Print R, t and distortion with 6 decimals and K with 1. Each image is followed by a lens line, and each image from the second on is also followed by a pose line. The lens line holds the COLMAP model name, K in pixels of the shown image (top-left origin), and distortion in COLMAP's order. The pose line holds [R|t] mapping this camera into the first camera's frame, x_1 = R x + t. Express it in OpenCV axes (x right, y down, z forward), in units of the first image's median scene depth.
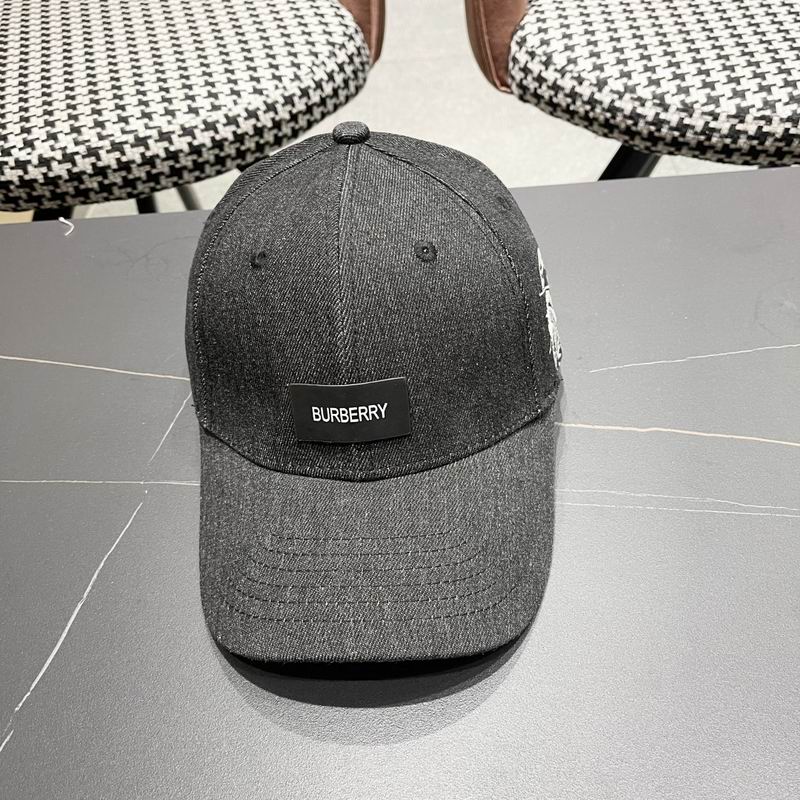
lens RADIAL K [[842.4, 0, 405.5], [0, 842.4, 400.2], [0, 0, 1]] dist [0.020568, 0.000000]
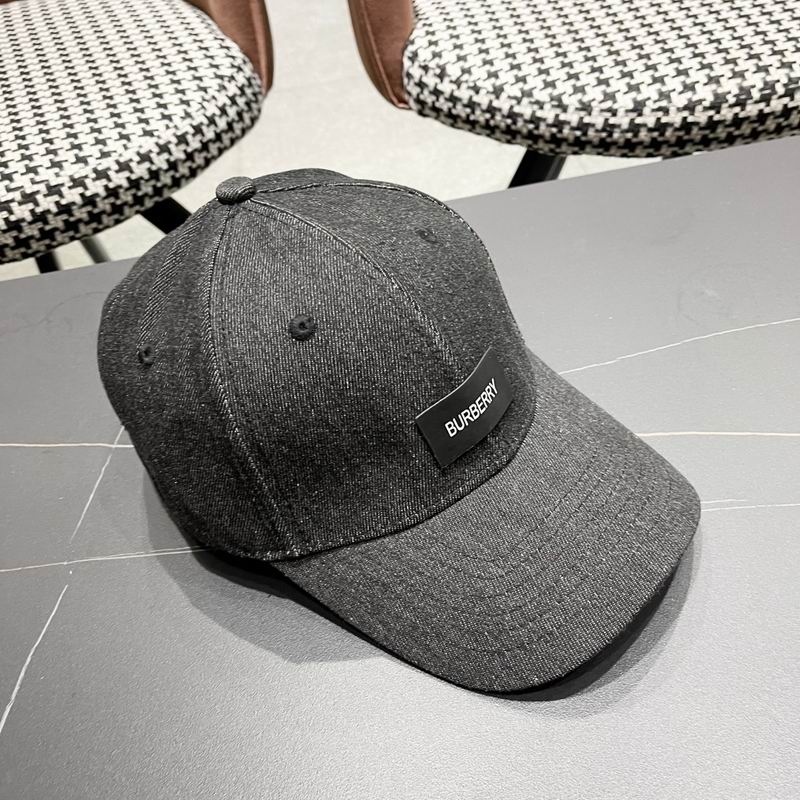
lens RADIAL K [[842.4, 0, 409.3], [0, 842.4, 411.9], [0, 0, 1]] dist [0.020568, 0.000000]
pose [[0.989480, -0.125448, 0.072052, 0.010253], [0.126134, 0.992001, -0.005020, -0.009373], [-0.070846, 0.014056, 0.997388, 0.025462]]
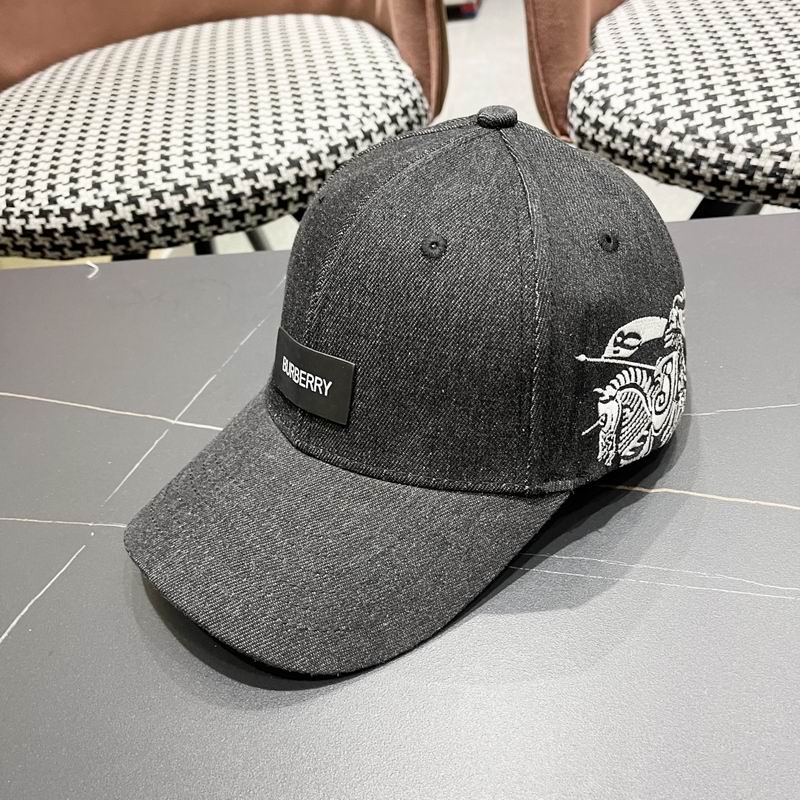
lens RADIAL K [[842.4, 0, 410.2], [0, 842.4, 410.3], [0, 0, 1]] dist [0.020568, 0.000000]
pose [[0.989641, 0.029646, -0.140467, 0.098515], [-0.041285, 0.995885, -0.080681, 0.020648], [0.137497, 0.085644, 0.986793, 0.076545]]
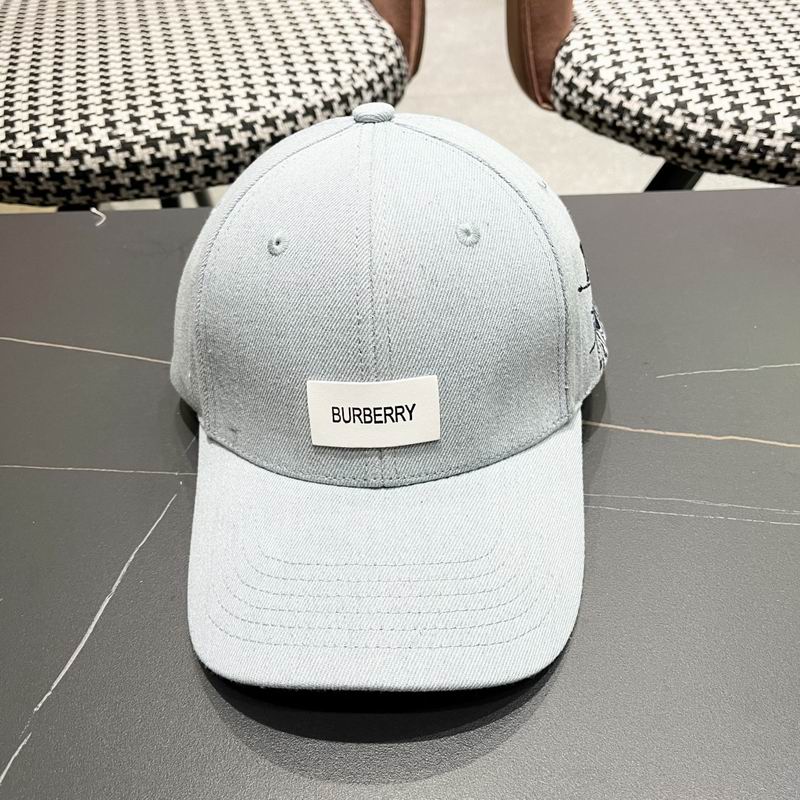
lens RADIAL K [[842.4, 0, 399.7], [0, 842.4, 402.0], [0, 0, 1]] dist [0.020568, 0.000000]
pose [[0.999231, 0.039199, -0.000372, -0.043085], [-0.039165, 0.997892, -0.051744, 0.035530], [-0.001658, 0.051719, 0.998660, 0.043787]]
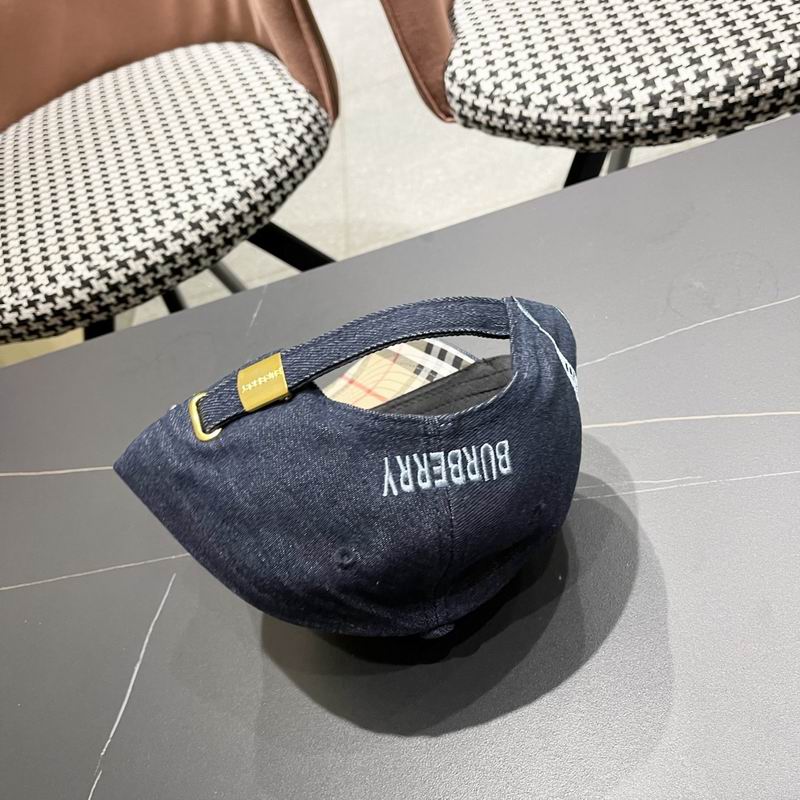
lens RADIAL K [[842.4, 0, 404.2], [0, 842.4, 413.9], [0, 0, 1]] dist [0.020568, 0.000000]
pose [[0.969547, -0.209704, -0.126501, 0.131296], [0.213175, 0.976908, 0.014404, -0.032304], [0.120559, -0.040932, 0.991862, -0.105299]]
